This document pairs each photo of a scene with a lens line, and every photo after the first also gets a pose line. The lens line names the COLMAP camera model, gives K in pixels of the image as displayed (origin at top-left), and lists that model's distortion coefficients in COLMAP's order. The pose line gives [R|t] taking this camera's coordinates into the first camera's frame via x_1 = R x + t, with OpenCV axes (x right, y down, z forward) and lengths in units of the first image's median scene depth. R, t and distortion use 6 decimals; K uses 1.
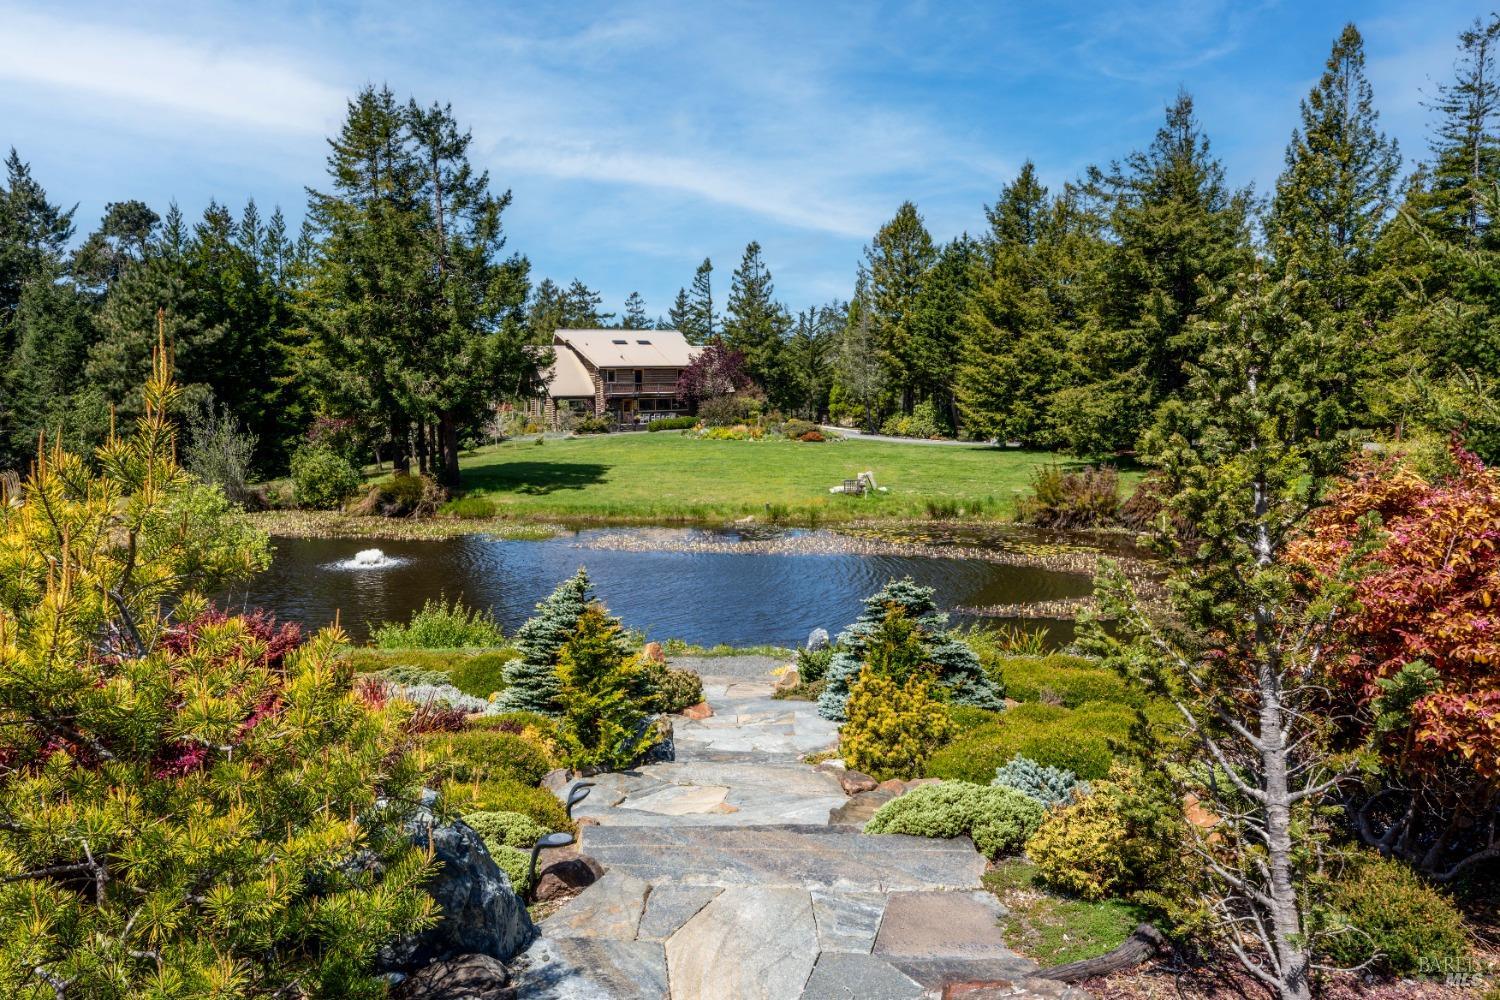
lens RADIAL K [[1128.8, 0, 750.0], [0, 1128.8, 500.0], [0, 0, 1]] dist [0.002928, -0.002732]
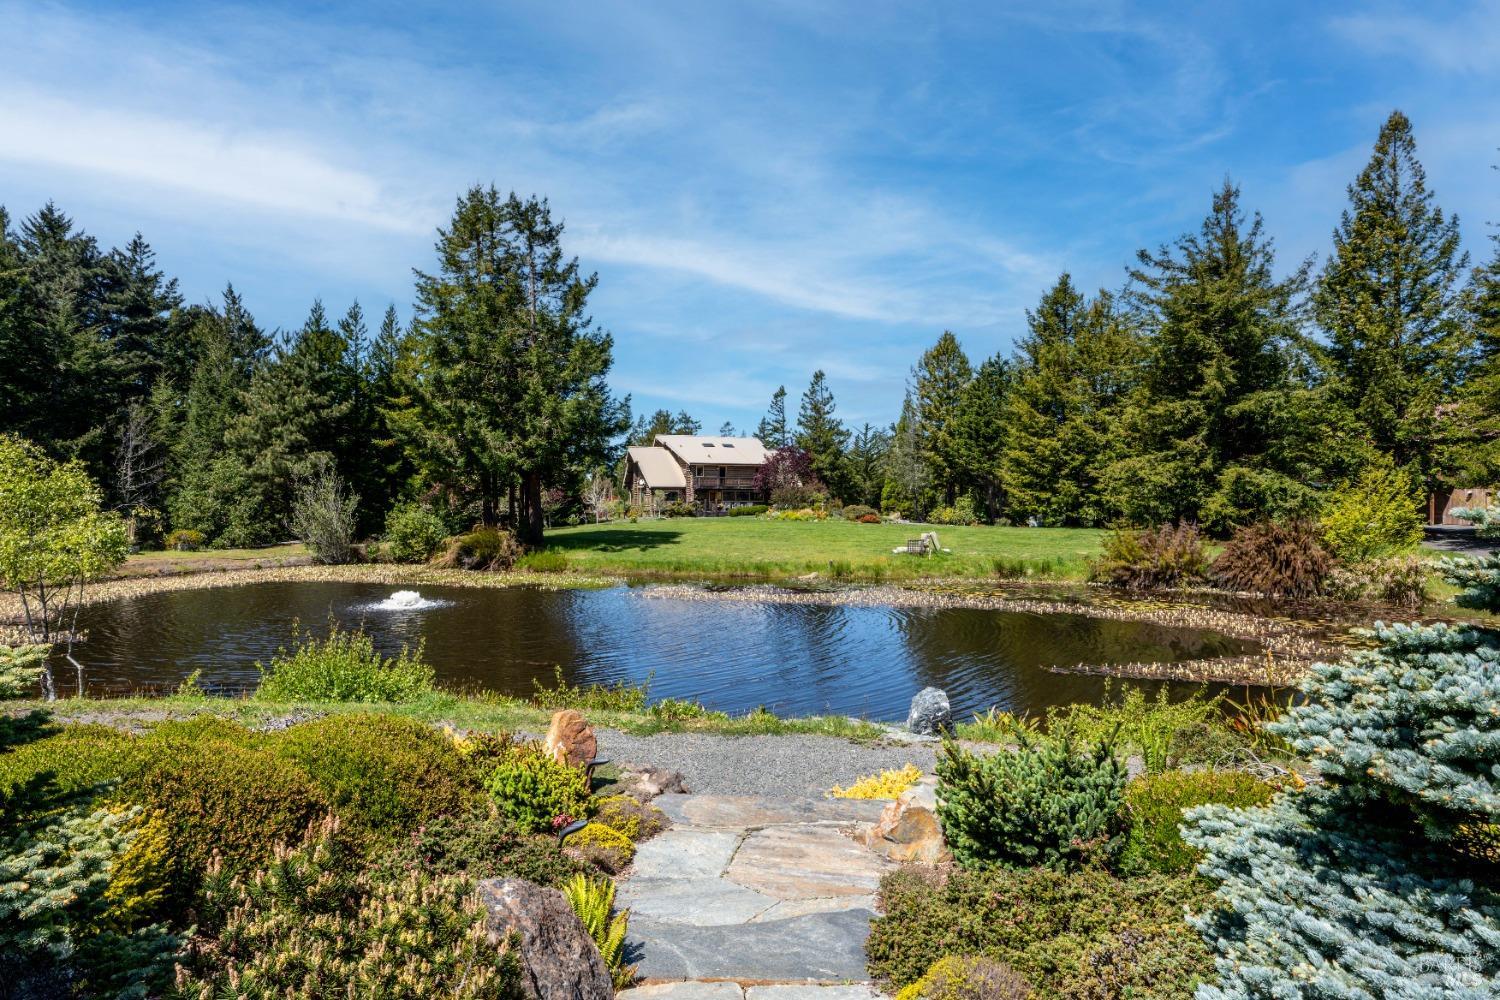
lens RADIAL K [[833.1, 0, 750.0], [0, 833.1, 500.0], [0, 0, 1]] dist [-0.005728, 0.003106]
pose [[0.996839, 0.009819, -0.078839, 0.001312], [-0.018238, 0.994115, -0.106781, 0.025463], [0.077327, 0.107881, 0.991152, 0.217528]]
